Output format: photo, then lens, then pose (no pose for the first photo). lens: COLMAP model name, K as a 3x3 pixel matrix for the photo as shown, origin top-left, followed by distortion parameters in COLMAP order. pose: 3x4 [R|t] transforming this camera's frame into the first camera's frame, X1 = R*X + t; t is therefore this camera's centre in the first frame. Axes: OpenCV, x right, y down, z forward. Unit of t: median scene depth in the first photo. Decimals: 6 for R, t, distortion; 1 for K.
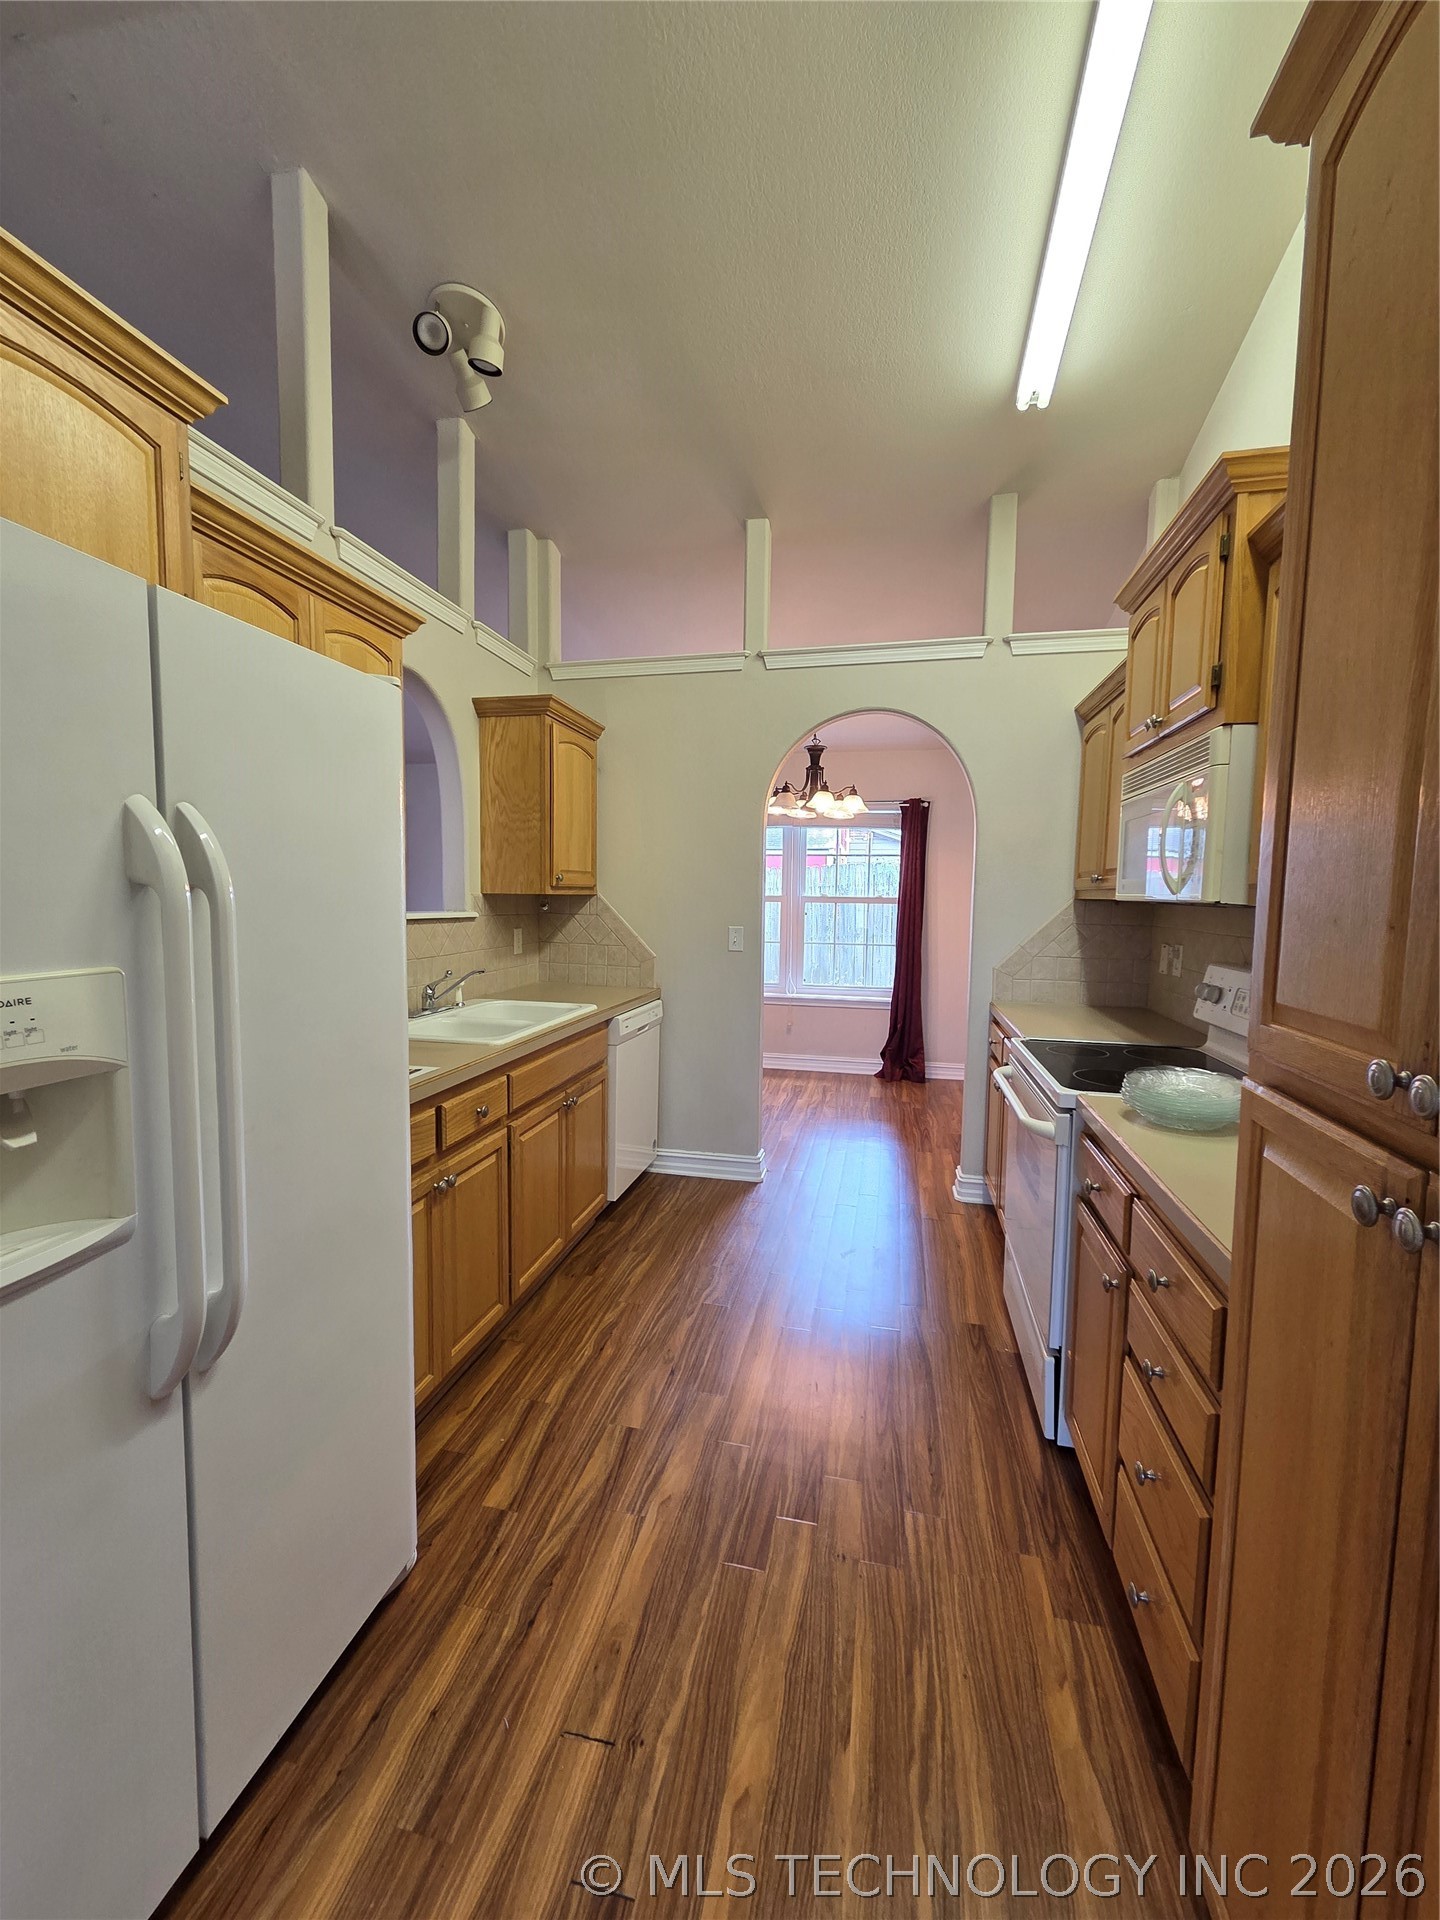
lens RADIAL K [[781.4, 0, 712.7], [0, 781.4, 956.8], [0, 0, 1]] dist [0.000153, -0.000297]
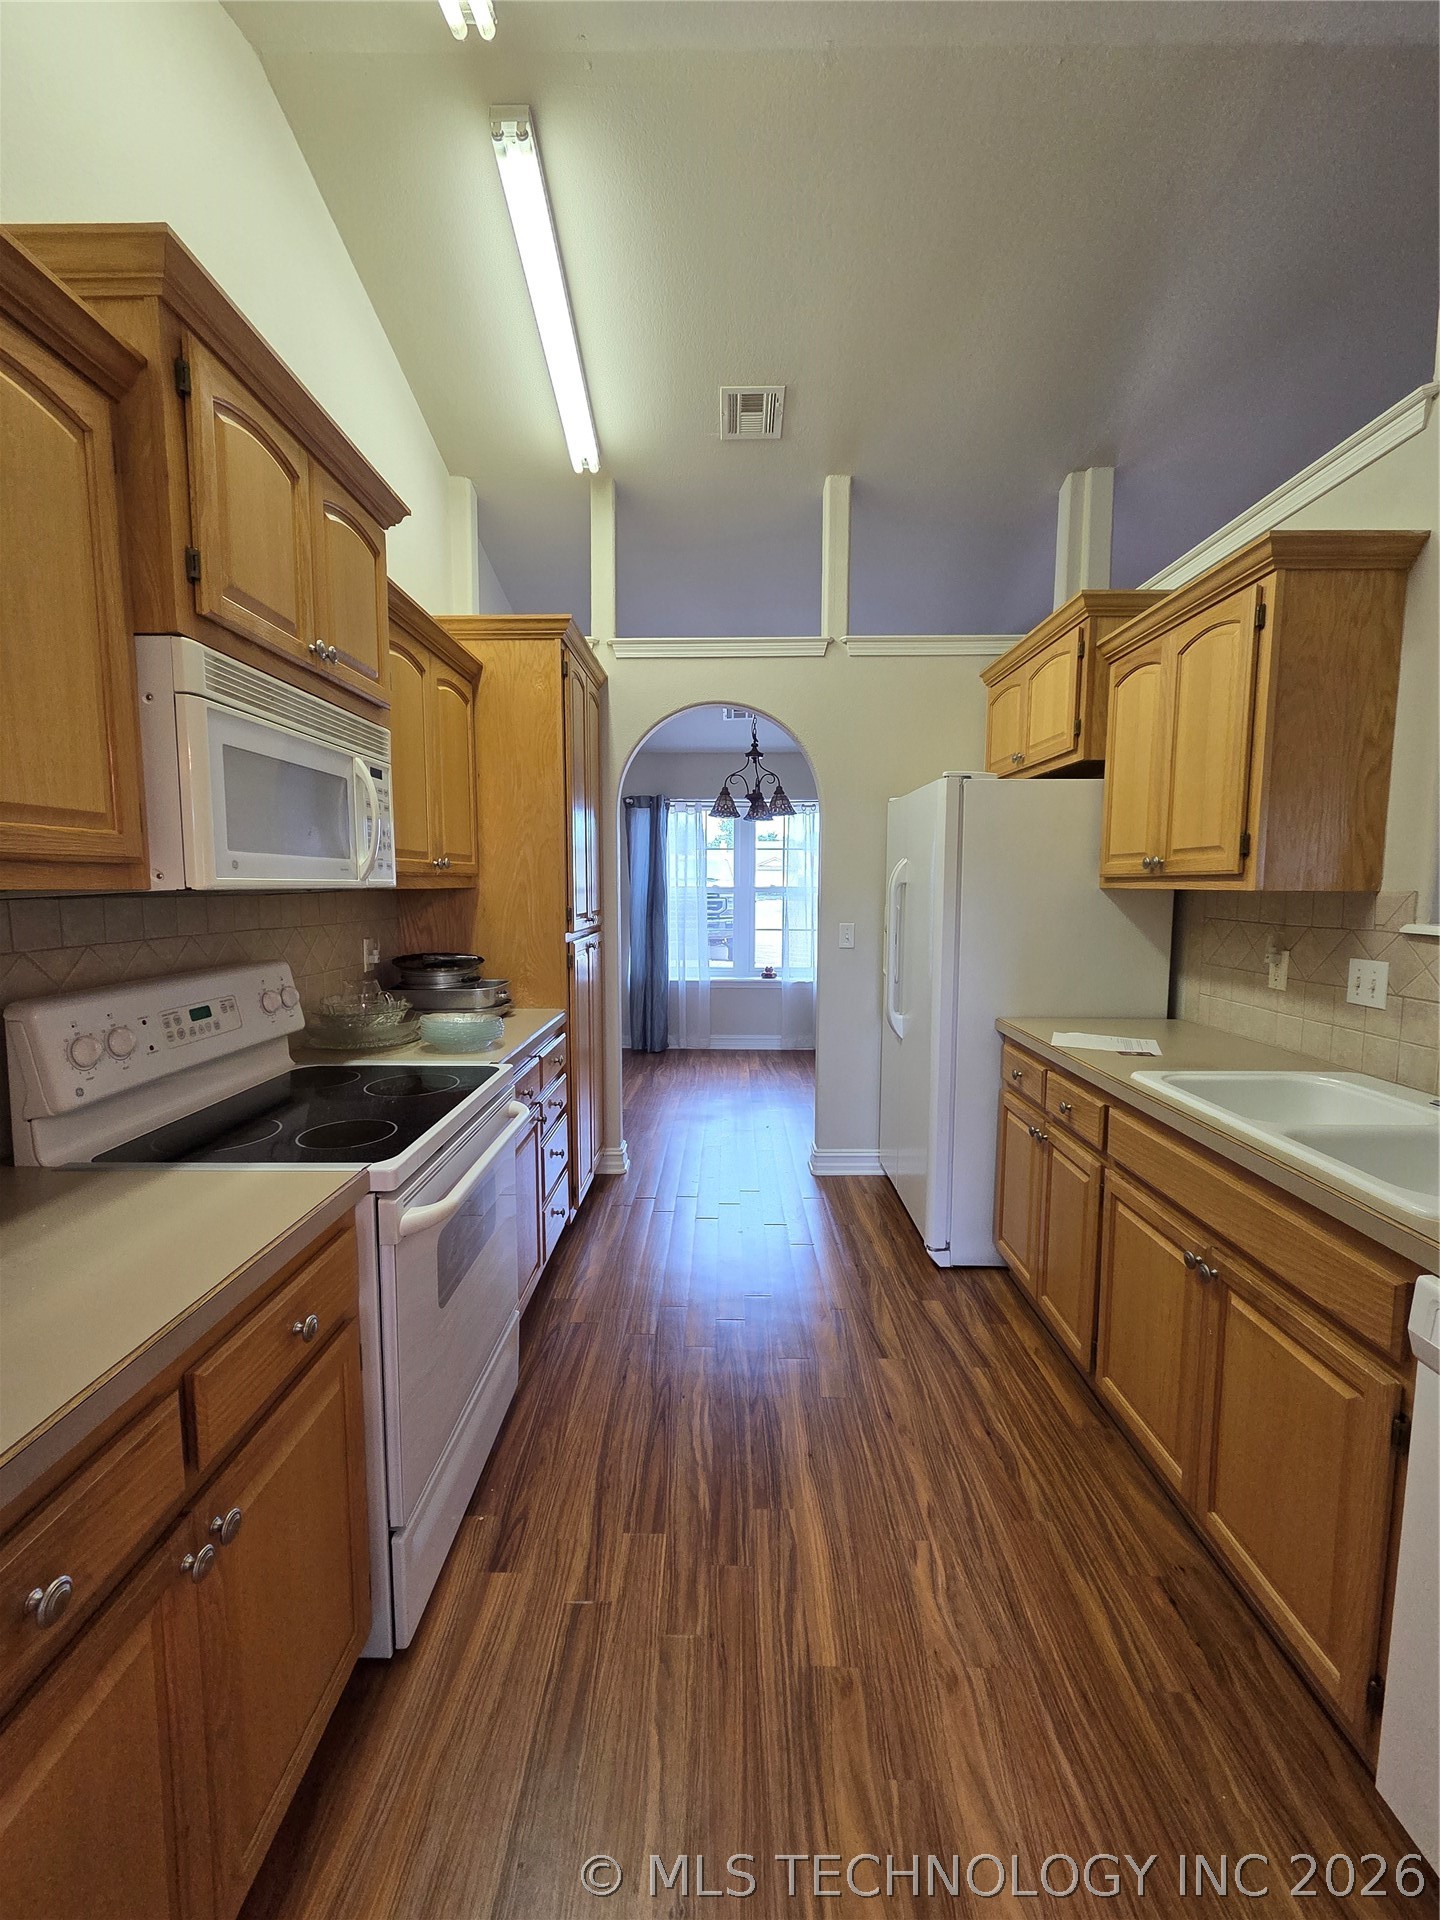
lens RADIAL K [[781.2, 0, 712.5], [0, 781.2, 956.9], [0, 0, 1]] dist [0.001413, -0.000147]
pose [[-0.979150, 0.004860, -0.203082, 0.400814], [-0.030292, 0.985043, 0.169625, -0.169052], [0.200868, 0.172240, -0.964357, 2.116615]]
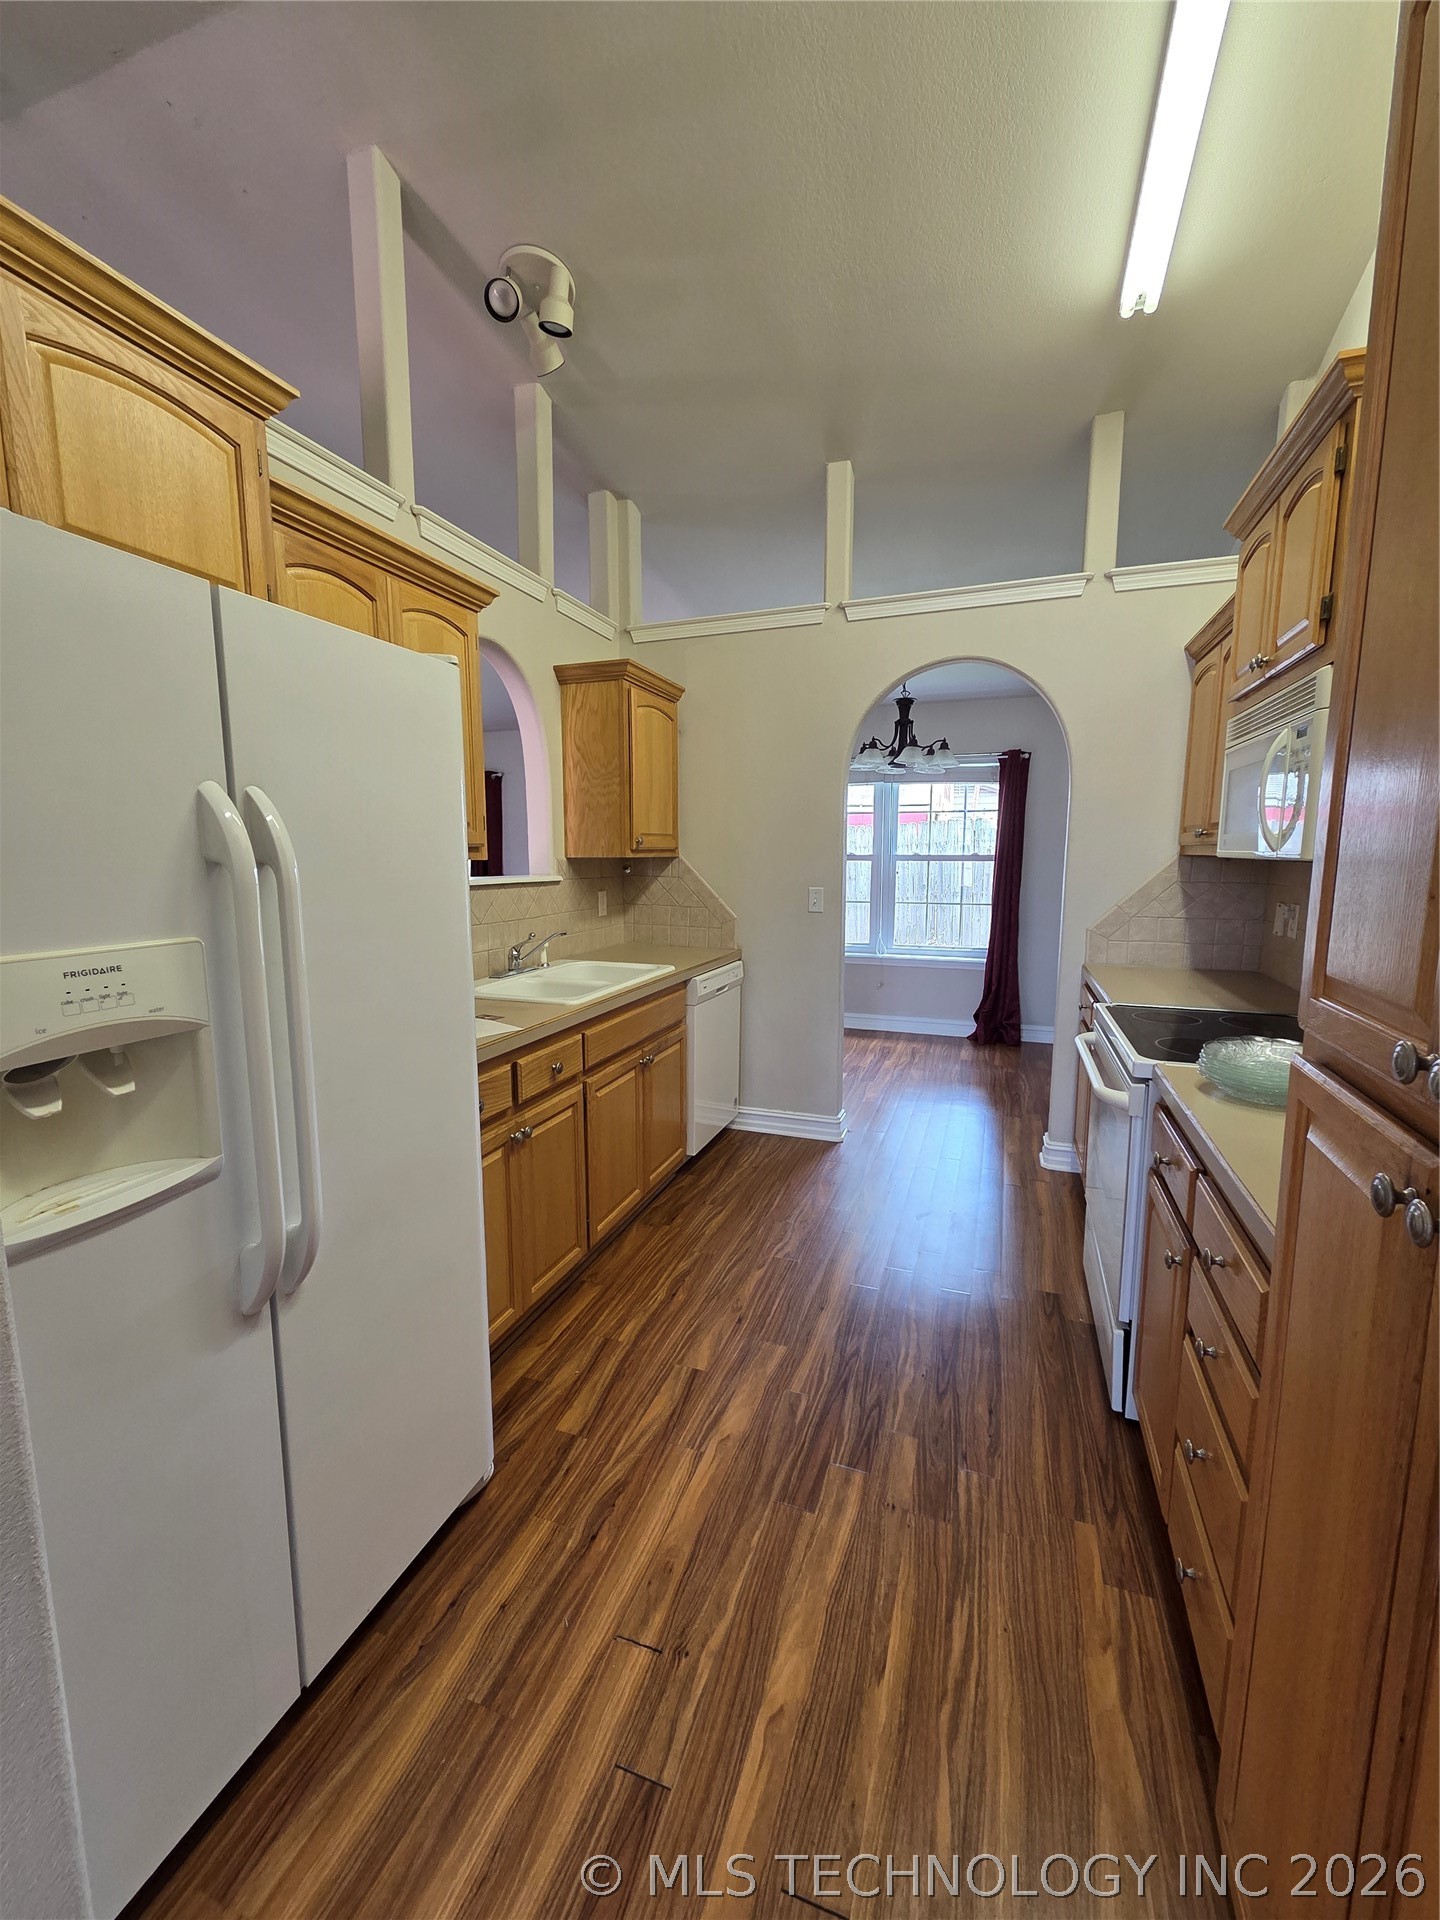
lens RADIAL K [[781.2, 0, 712.5], [0, 781.2, 956.9], [0, 0, 1]] dist [0.001413, -0.000147]
pose [[0.991566, 0.002794, -0.129571, 0.055831], [0.004111, 0.998587, 0.052990, -0.007389], [0.129536, -0.053075, 0.990153, -0.008416]]
